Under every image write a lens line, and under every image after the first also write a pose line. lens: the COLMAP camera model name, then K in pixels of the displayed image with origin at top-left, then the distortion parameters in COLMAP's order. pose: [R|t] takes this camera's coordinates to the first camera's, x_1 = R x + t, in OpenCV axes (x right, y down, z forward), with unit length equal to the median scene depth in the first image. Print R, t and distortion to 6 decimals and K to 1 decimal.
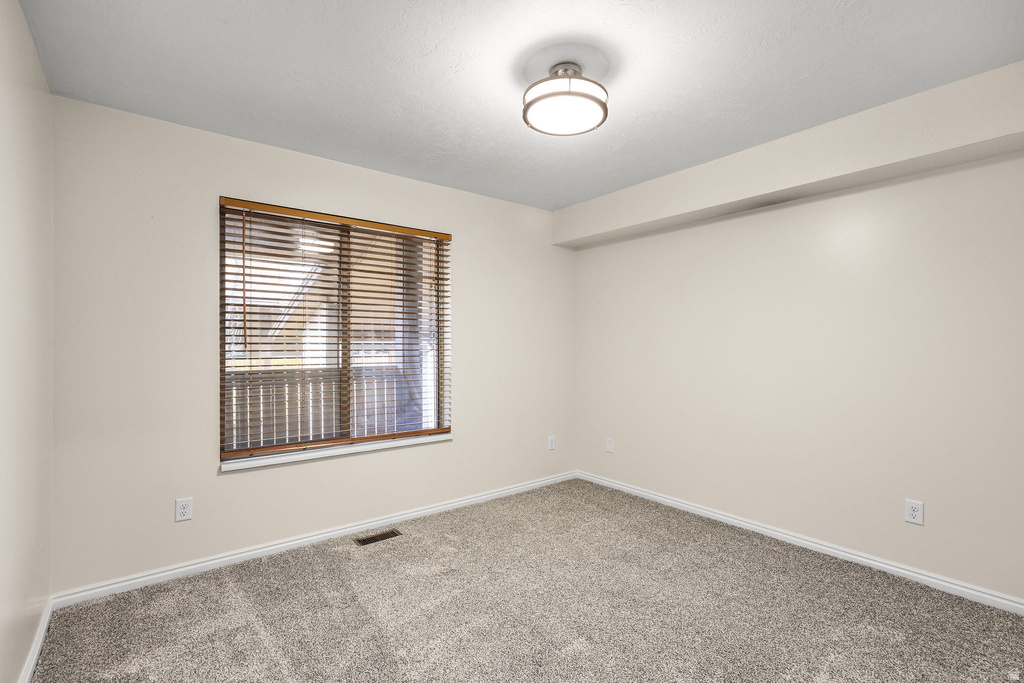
lens RADIAL K [[466.2, 0, 511.4], [0, 466.2, 346.2], [0, 0, 1]] dist [-0.001074, 0.000244]
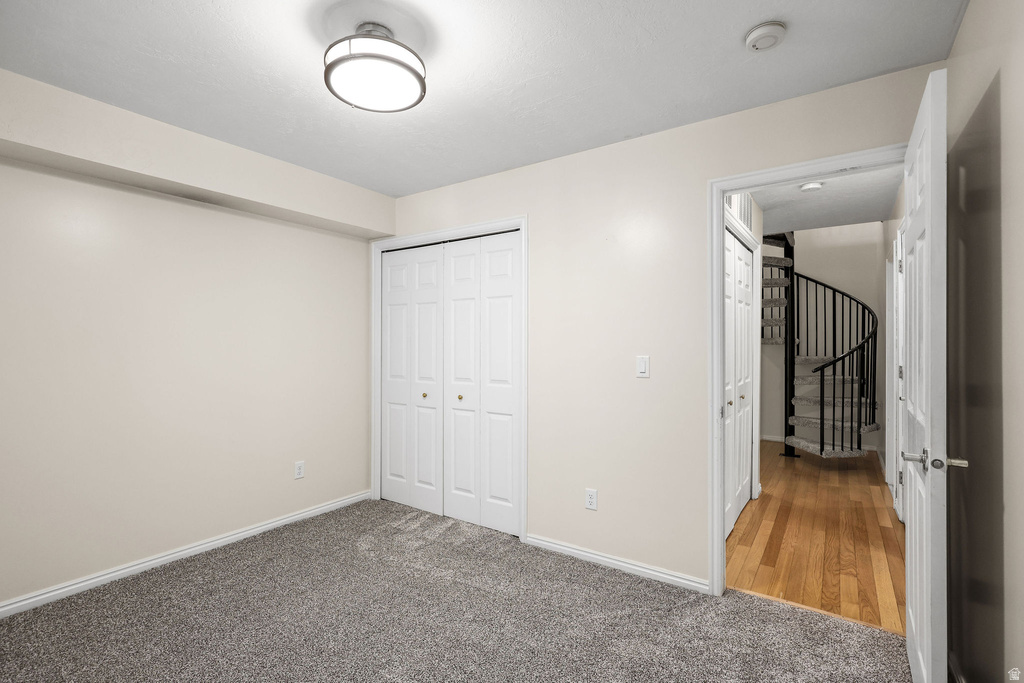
lens RADIAL K [[466.2, 0, 509.0], [0, 466.2, 343.9], [0, 0, 1]] dist [-0.001074, 0.000244]
pose [[-0.276174, 0.002157, 0.961105, -0.566452], [0.010999, 0.999939, 0.000917, -0.007830], [-0.961045, 0.010824, -0.276181, 0.712346]]
